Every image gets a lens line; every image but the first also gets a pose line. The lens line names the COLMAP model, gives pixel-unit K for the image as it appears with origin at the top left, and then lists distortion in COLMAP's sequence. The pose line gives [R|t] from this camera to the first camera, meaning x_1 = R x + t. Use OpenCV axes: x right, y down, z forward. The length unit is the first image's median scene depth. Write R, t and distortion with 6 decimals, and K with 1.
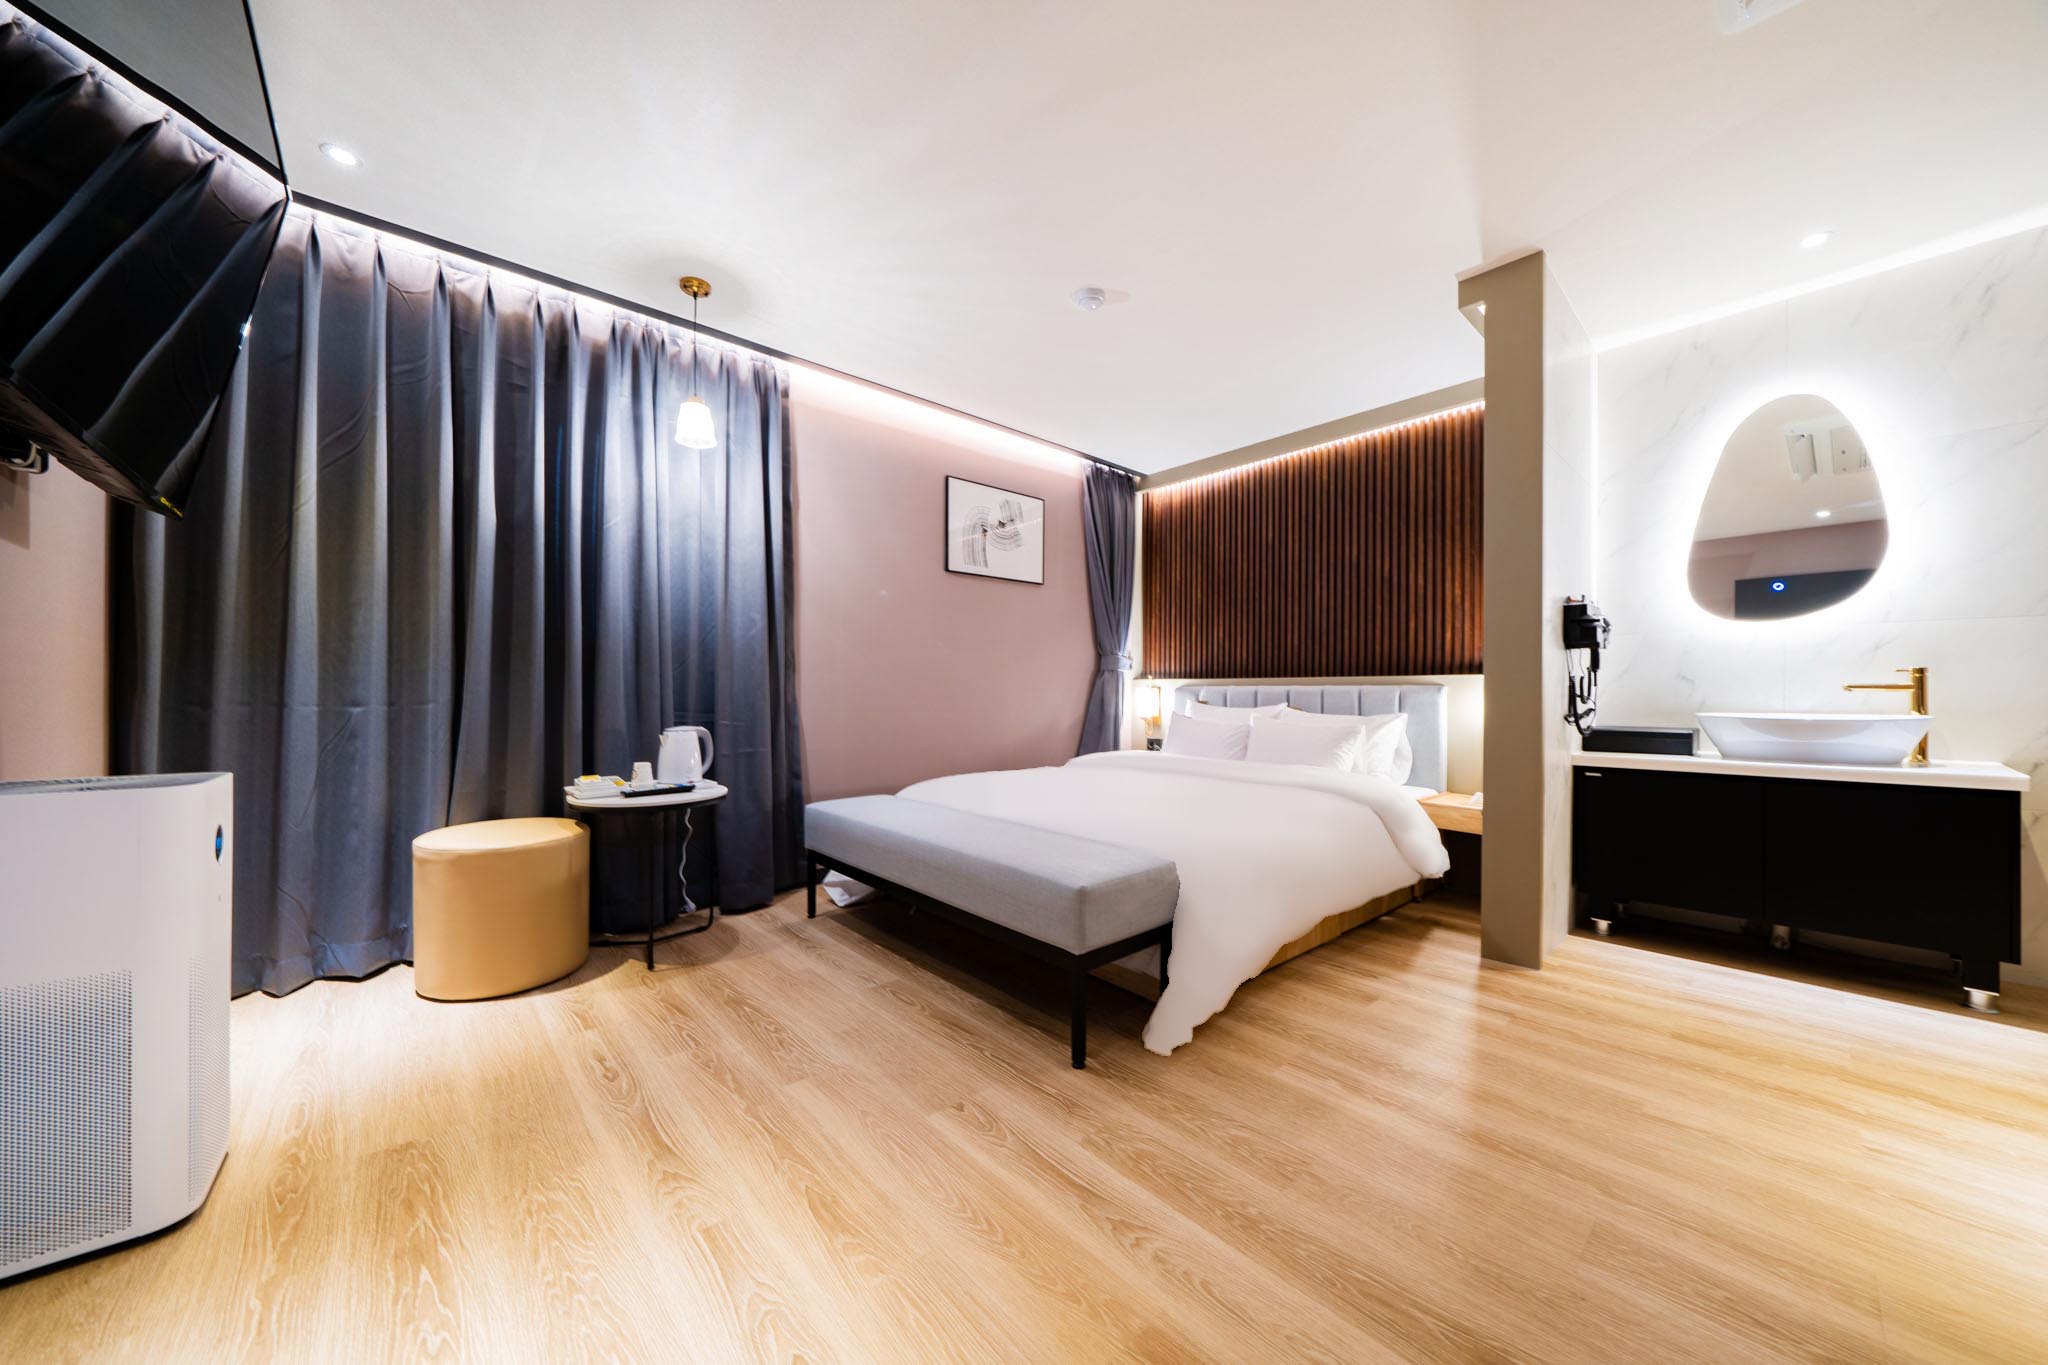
lens RADIAL K [[722.8, 0, 1015.3], [0, 722.8, 695.6], [0, 0, 1]] dist [-0.004378, -0.000042]
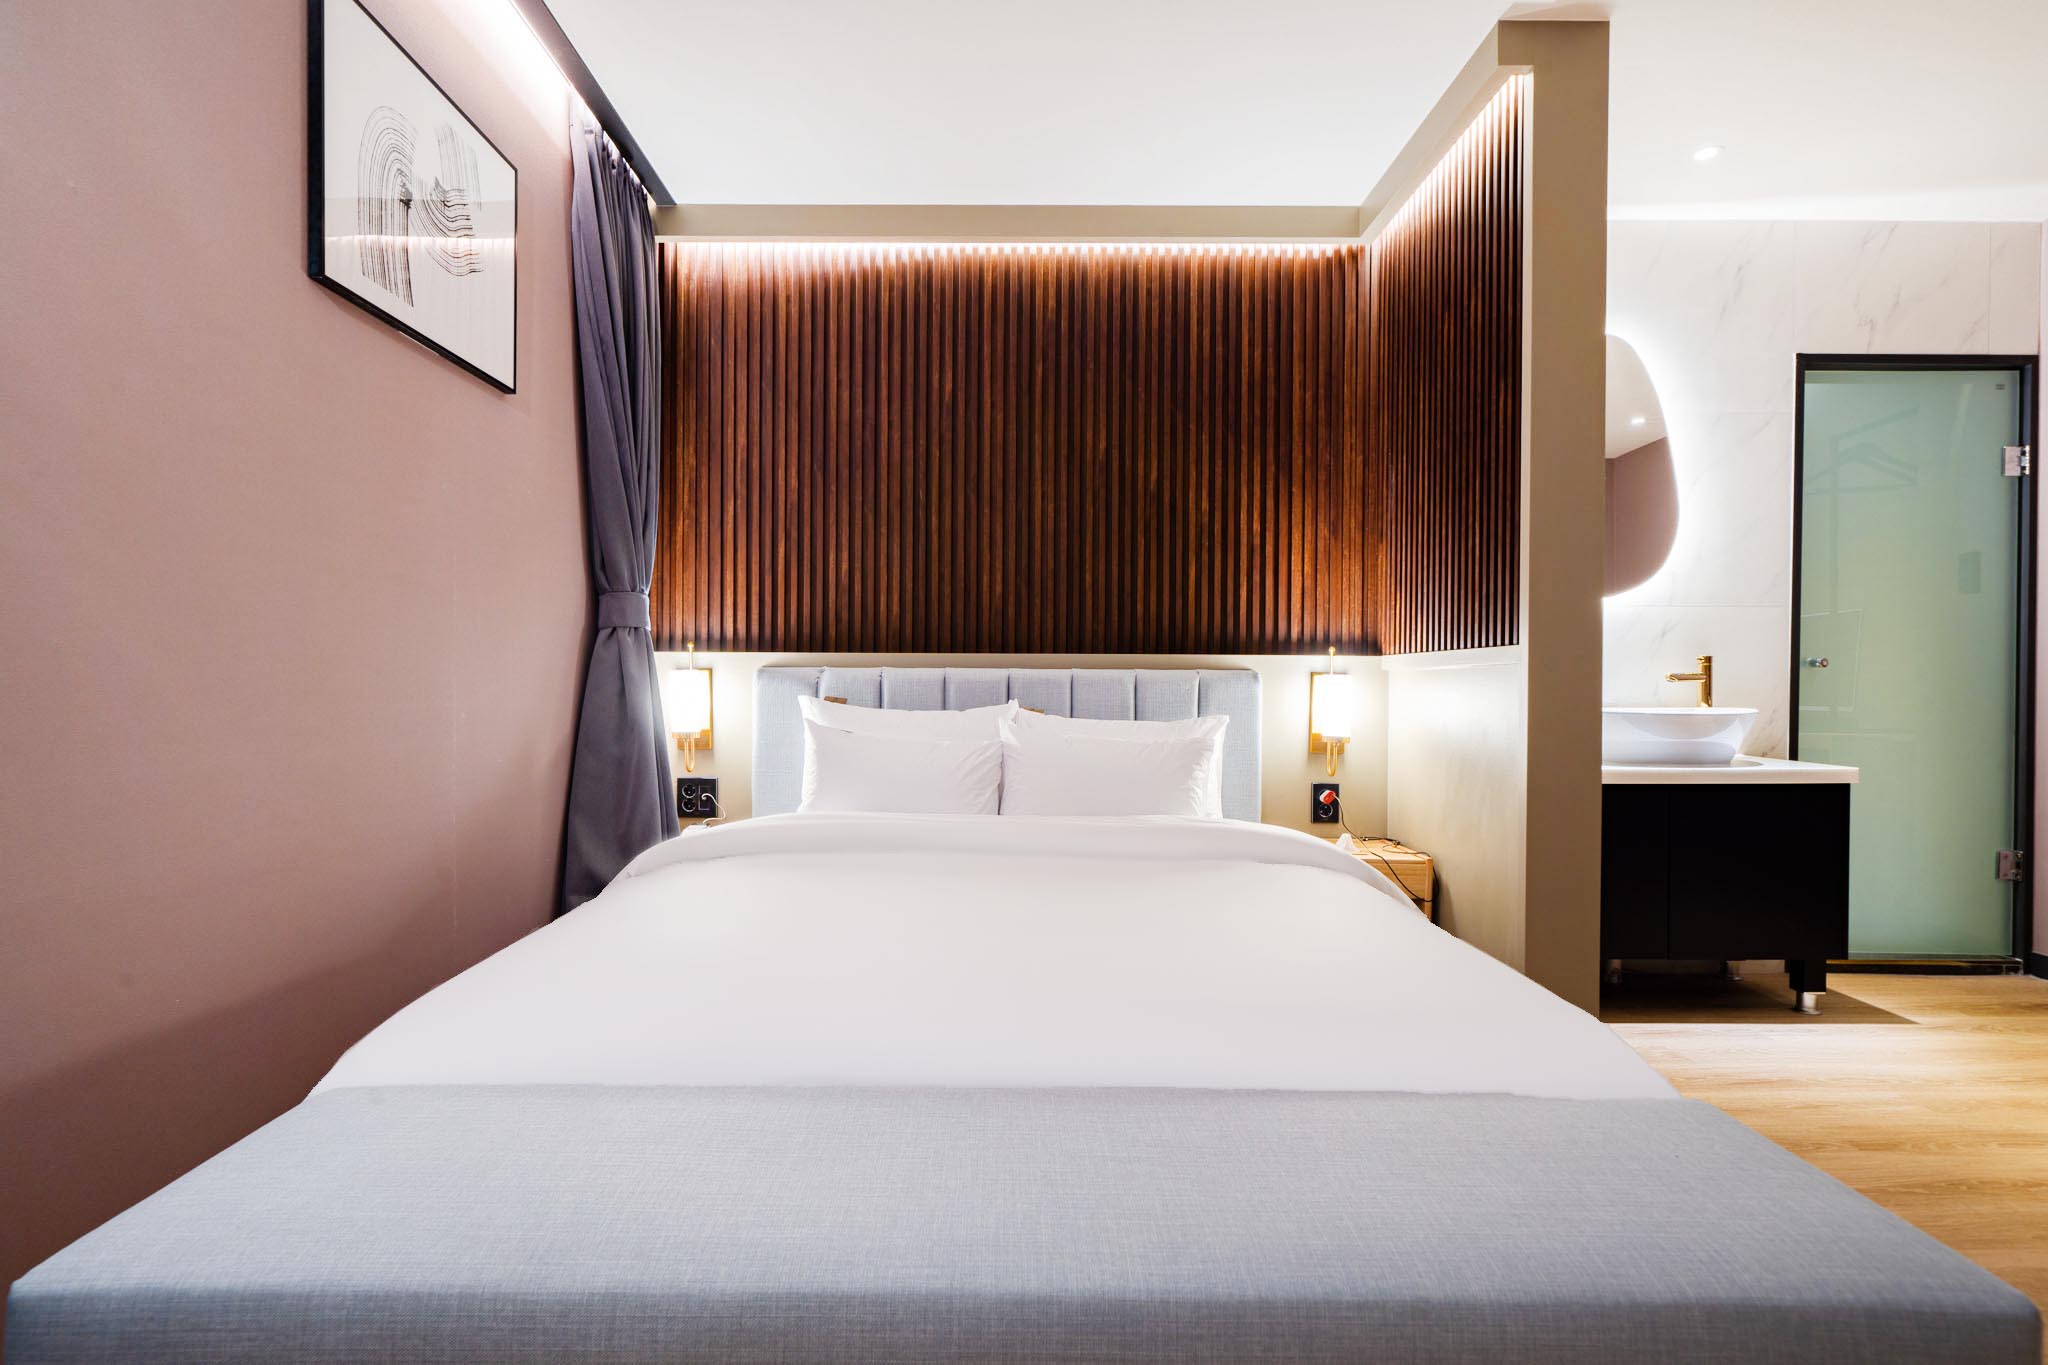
lens RADIAL K [[1104.9, 0, 1015.3], [0, 1104.9, 691.6], [0, 0, 1]] dist [0.002171, 0.000347]
pose [[0.653893, -0.007778, 0.756547, -0.269050], [0.000211, 0.999949, 0.010098, -0.004894], [-0.756587, -0.006443, 0.653861, 0.475845]]
